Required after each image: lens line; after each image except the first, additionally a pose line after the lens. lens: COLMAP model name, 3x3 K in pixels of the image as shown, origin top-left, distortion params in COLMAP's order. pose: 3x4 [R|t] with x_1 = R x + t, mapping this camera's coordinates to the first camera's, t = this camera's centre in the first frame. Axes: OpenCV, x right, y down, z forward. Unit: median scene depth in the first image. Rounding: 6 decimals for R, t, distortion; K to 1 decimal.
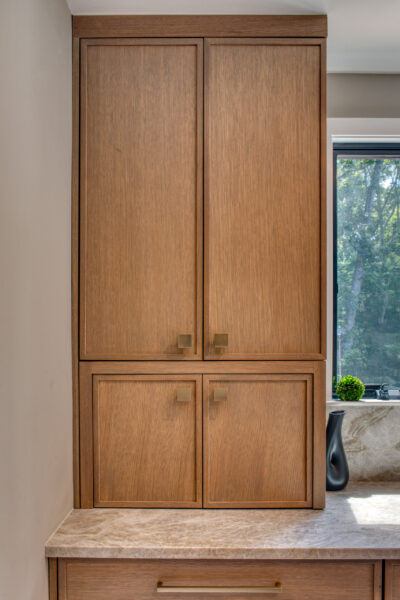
lens RADIAL K [[531.2, 0, 202.8], [0, 531.2, 353.9], [0, 0, 1]] dist [-0.023565, -0.008471]
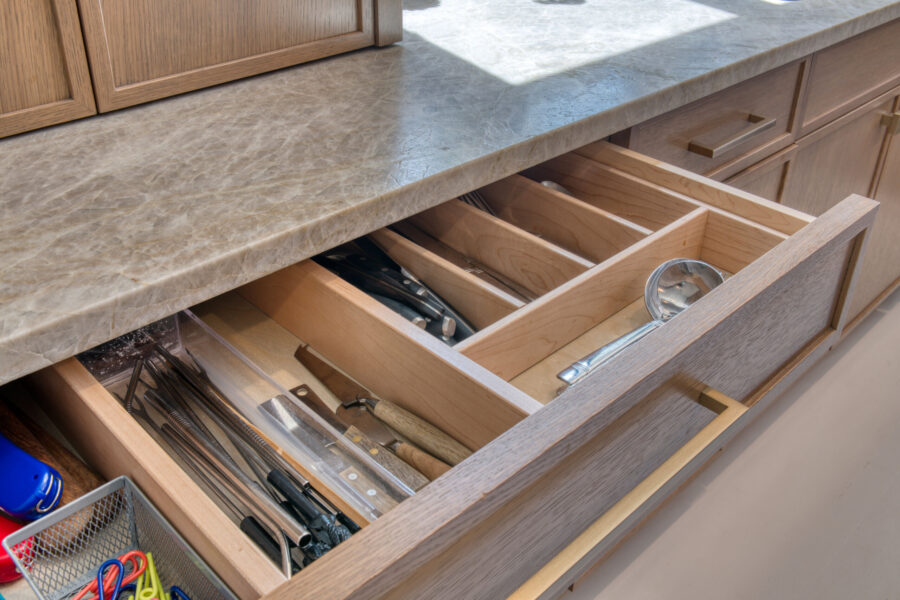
lens RADIAL K [[809.3, 0, 450.0], [0, 809.3, 300.0], [0, 0, 1]] dist [-0.042473, -0.008820]
pose [[0.717614, -0.372152, 0.588671, -0.183623], [-0.002496, 0.843876, 0.536533, 0.148043], [-0.696437, -0.386493, 0.604648, 0.598350]]
